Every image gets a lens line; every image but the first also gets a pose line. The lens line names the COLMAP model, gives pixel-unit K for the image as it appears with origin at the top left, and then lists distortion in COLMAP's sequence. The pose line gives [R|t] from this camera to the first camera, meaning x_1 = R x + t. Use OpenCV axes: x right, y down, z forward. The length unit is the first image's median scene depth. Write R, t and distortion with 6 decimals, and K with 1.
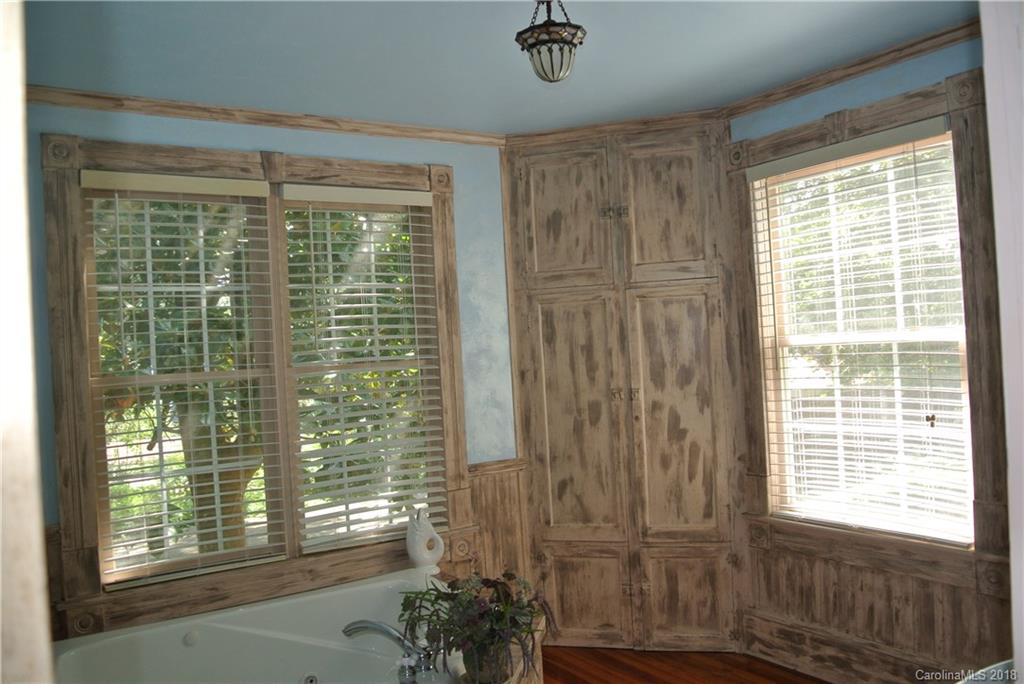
lens RADIAL K [[788.3, 0, 512.8], [0, 788.3, 334.7], [0, 0, 1]] dist [-0.063809, 0.001760]
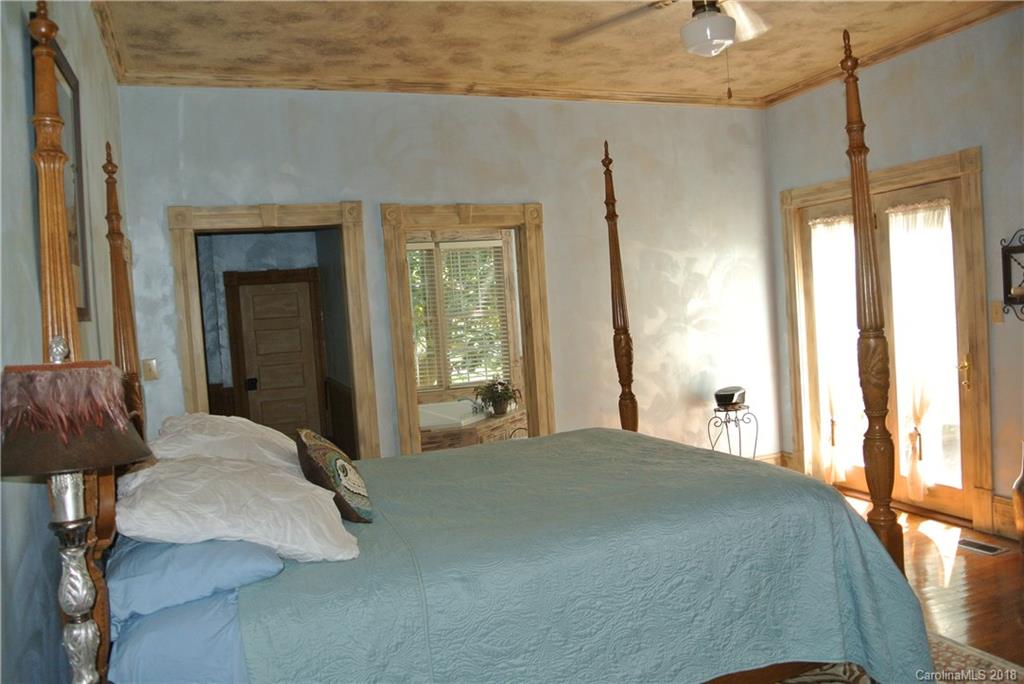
lens RADIAL K [[788.3, 0, 512.8], [0, 788.3, 334.7], [0, 0, 1]] dist [-0.063809, 0.001760]
pose [[0.974486, 0.002714, -0.224434, 0.476812], [0.015023, 0.996896, 0.077283, -0.083950], [0.223947, -0.078683, 0.971420, -1.351969]]
